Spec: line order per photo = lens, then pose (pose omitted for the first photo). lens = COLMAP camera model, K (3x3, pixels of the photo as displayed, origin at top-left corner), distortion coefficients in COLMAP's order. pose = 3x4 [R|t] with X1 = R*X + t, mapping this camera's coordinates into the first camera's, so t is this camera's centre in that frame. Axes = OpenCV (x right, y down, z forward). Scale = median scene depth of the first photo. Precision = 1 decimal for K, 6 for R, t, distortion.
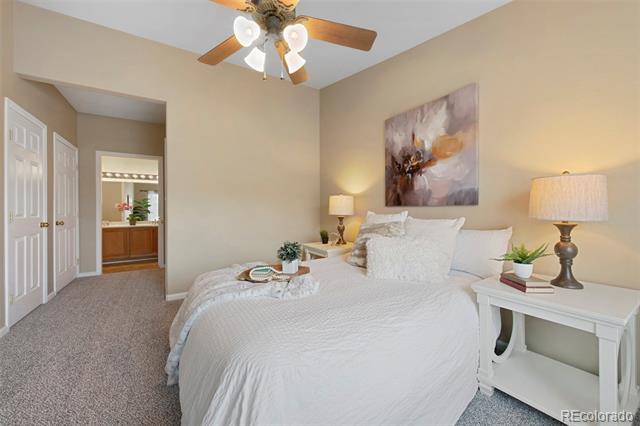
lens RADIAL K [[248.9, 0, 321.2], [0, 248.9, 210.0], [0, 0, 1]] dist [0.000214, -0.000091]
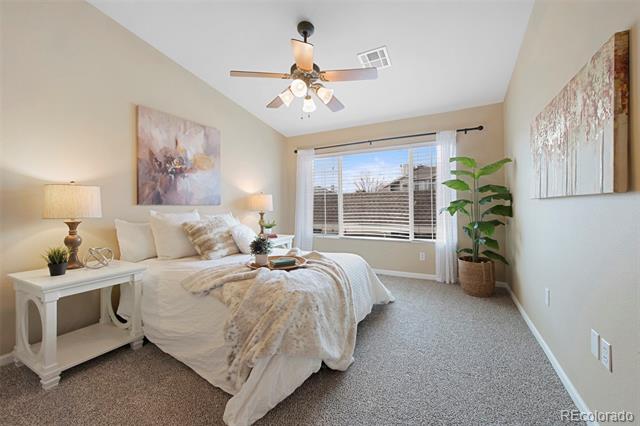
lens RADIAL K [[248.9, 0, 321.2], [0, 248.9, 210.0], [0, 0, 1]] dist [0.000214, -0.000091]
pose [[-0.490234, -0.010380, 0.871529, -0.907999], [0.005818, 0.999868, 0.015181, -0.005740], [-0.871572, 0.012513, -0.490109, 0.979000]]
